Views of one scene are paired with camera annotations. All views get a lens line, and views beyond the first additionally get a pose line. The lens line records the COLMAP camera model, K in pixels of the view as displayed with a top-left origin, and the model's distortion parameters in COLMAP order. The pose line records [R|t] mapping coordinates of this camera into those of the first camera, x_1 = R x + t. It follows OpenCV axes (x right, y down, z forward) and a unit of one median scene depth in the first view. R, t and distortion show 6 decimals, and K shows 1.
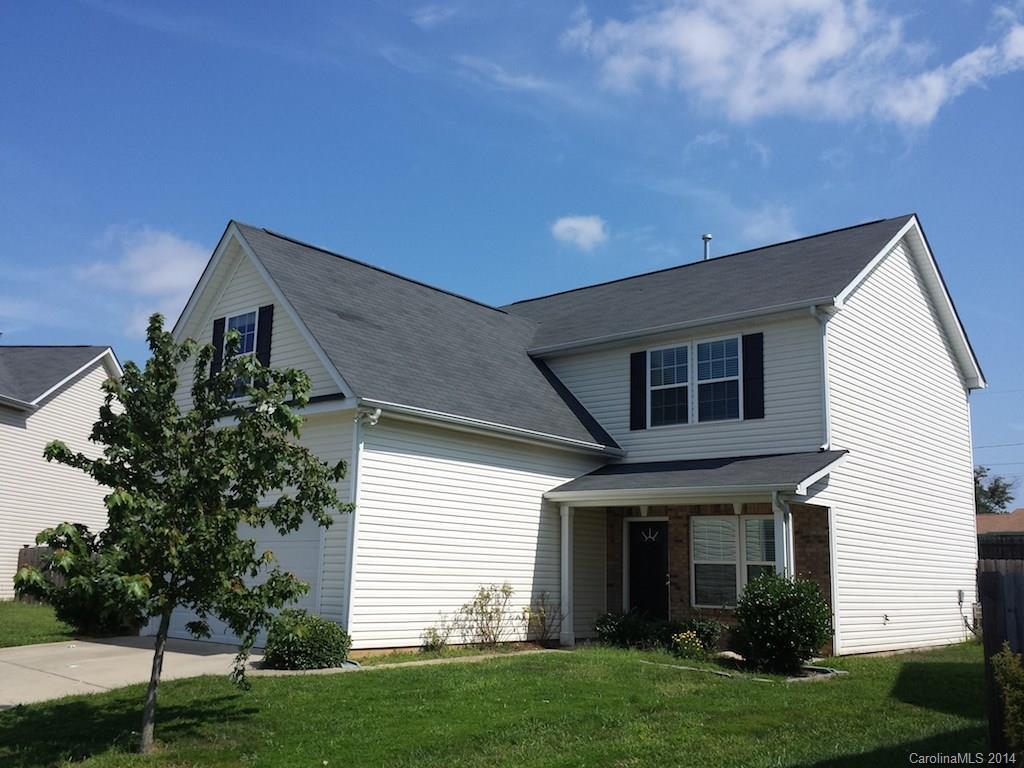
lens RADIAL K [[954.7, 0, 517.3], [0, 954.7, 382.5], [0, 0, 1]] dist [0.046421, 0.000000]
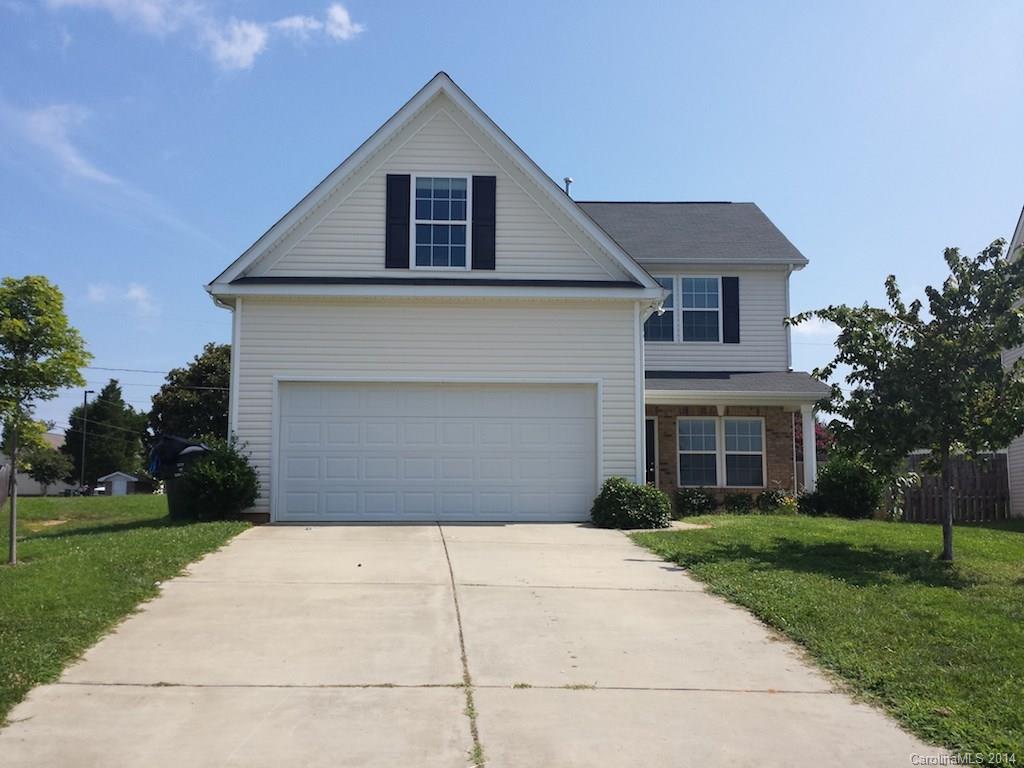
lens RADIAL K [[954.7, 0, 513.2], [0, 954.7, 389.0], [0, 0, 1]] dist [0.046421, 0.000000]
pose [[0.728517, 0.065260, 0.681912, -0.821981], [-0.117401, 0.992618, 0.030430, 0.092388], [-0.674892, -0.102226, 0.730801, 0.243467]]
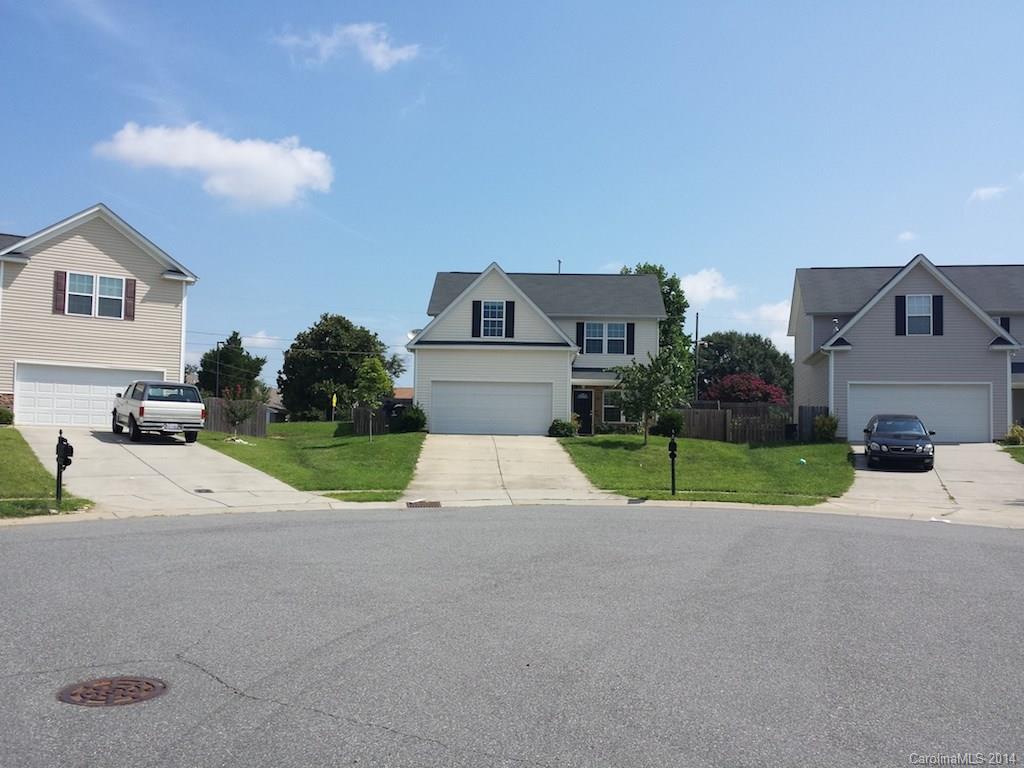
lens RADIAL K [[954.7, 0, 514.3], [0, 954.7, 384.9], [0, 0, 1]] dist [0.046421, 0.000000]
pose [[0.762326, 0.028588, 0.646562, -1.711944], [-0.123524, 0.987086, 0.101996, -0.110764], [-0.635296, -0.157620, 0.756012, -0.833258]]
